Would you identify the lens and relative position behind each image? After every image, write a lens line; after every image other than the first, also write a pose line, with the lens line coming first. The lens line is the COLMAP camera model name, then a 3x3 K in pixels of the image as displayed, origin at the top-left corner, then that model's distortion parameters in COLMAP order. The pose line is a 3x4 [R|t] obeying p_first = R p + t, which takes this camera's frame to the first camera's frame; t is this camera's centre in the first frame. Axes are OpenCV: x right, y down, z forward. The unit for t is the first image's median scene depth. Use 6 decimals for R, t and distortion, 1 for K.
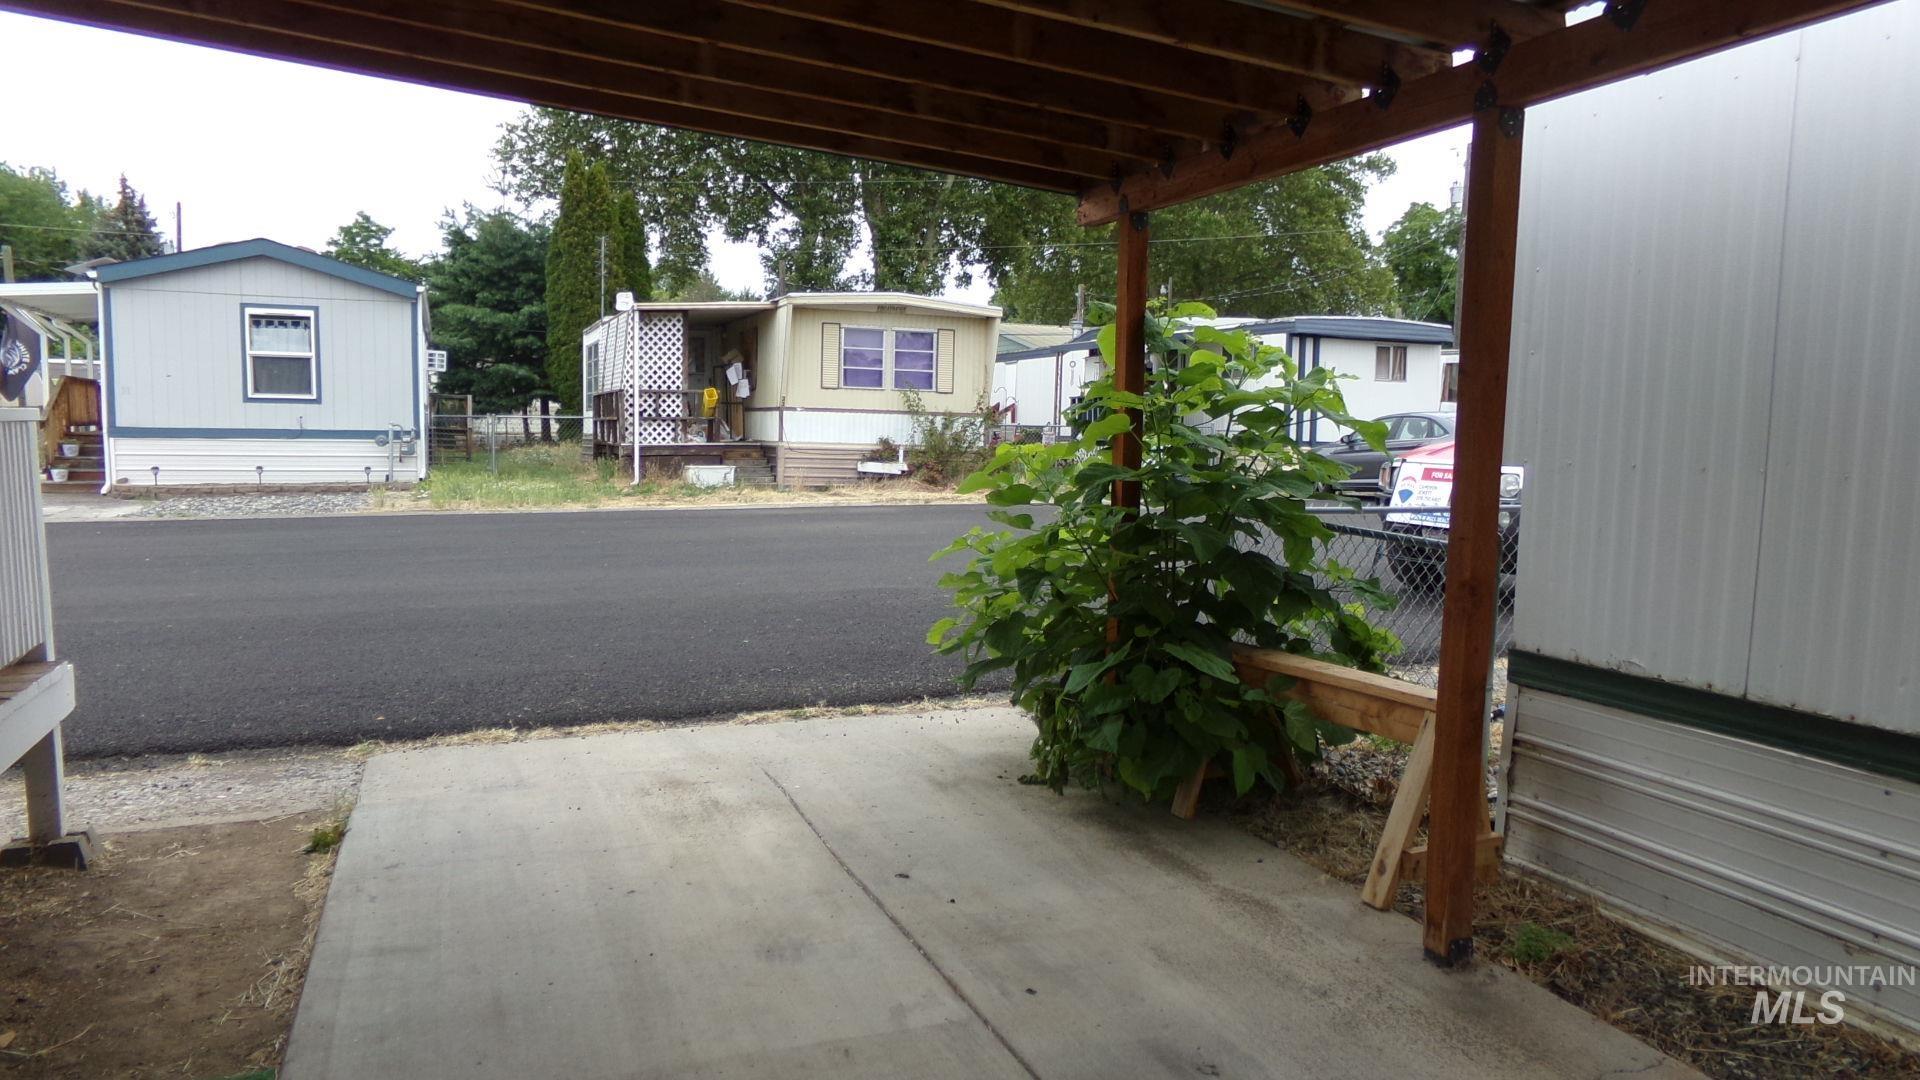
lens RADIAL K [[1361.7, 0, 968.9], [0, 1361.7, 545.5], [0, 0, 1]] dist [-0.018080, 0.061246]
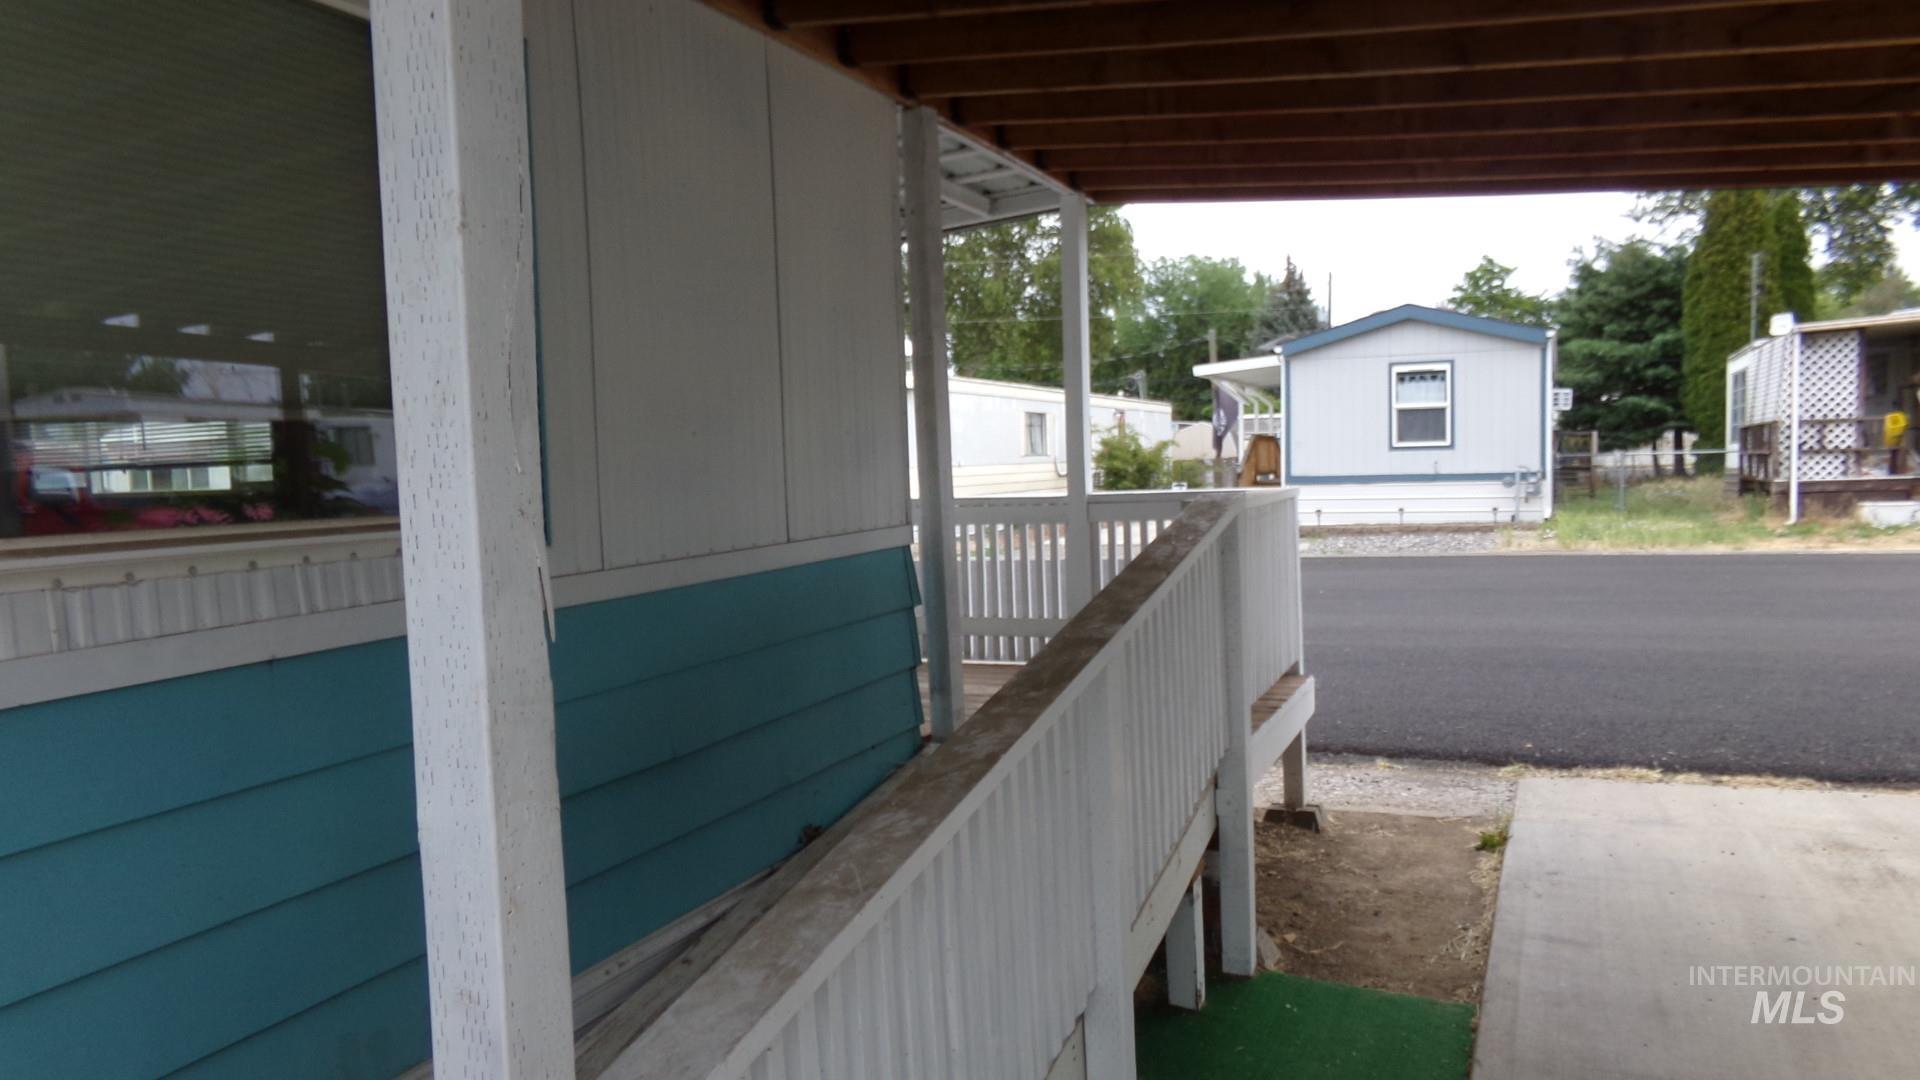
lens RADIAL K [[1361.7, 0, 944.7], [0, 1361.7, 548.4], [0, 0, 1]] dist [-0.018080, 0.061246]
pose [[0.701895, 0.010279, -0.712207, 0.009444], [-0.026359, 0.999586, -0.011551, -0.003657], [0.711793, 0.026880, 0.701875, -0.049707]]
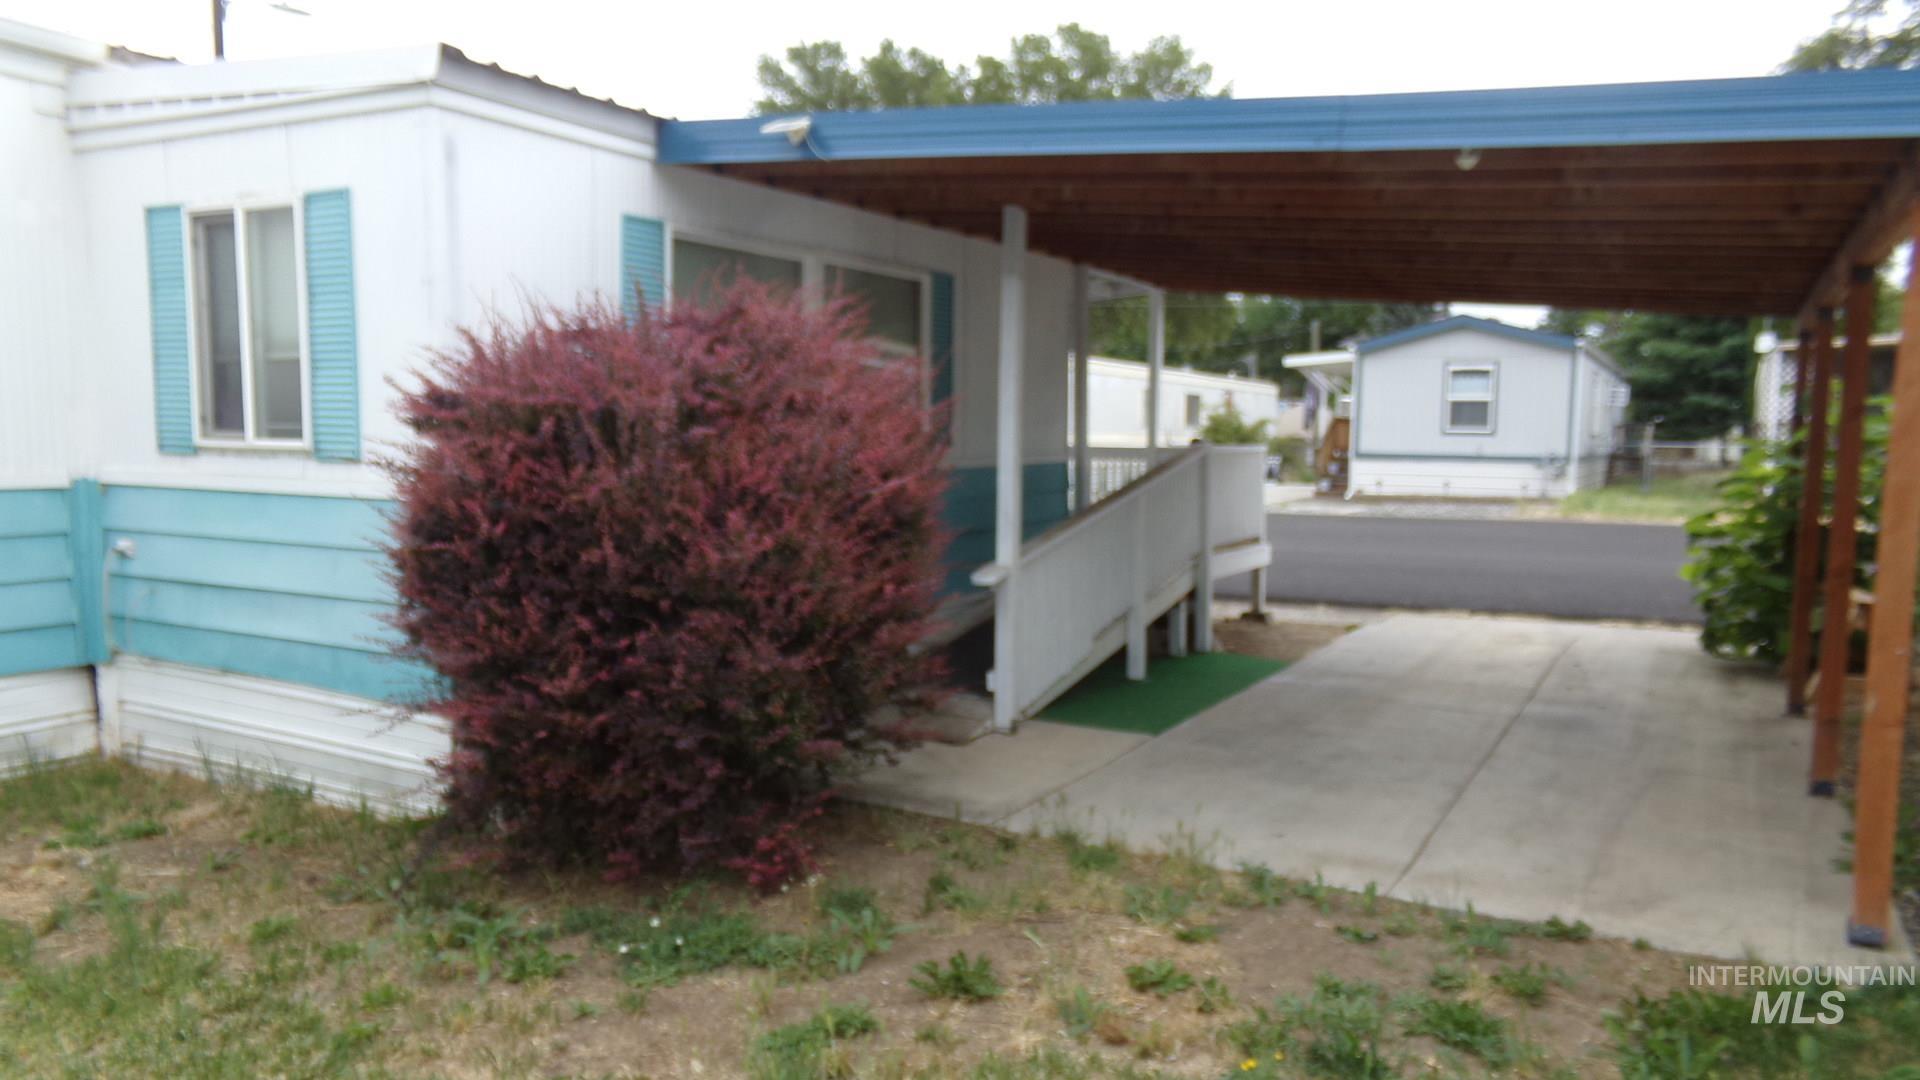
lens RADIAL K [[1361.7, 0, 945.2], [0, 1361.7, 550.7], [0, 0, 1]] dist [-0.018080, 0.061246]
pose [[0.637055, 0.060190, -0.768464, 0.247179], [-0.071411, 0.997268, 0.018911, 0.024208], [0.767503, 0.042829, 0.639613, -0.295637]]
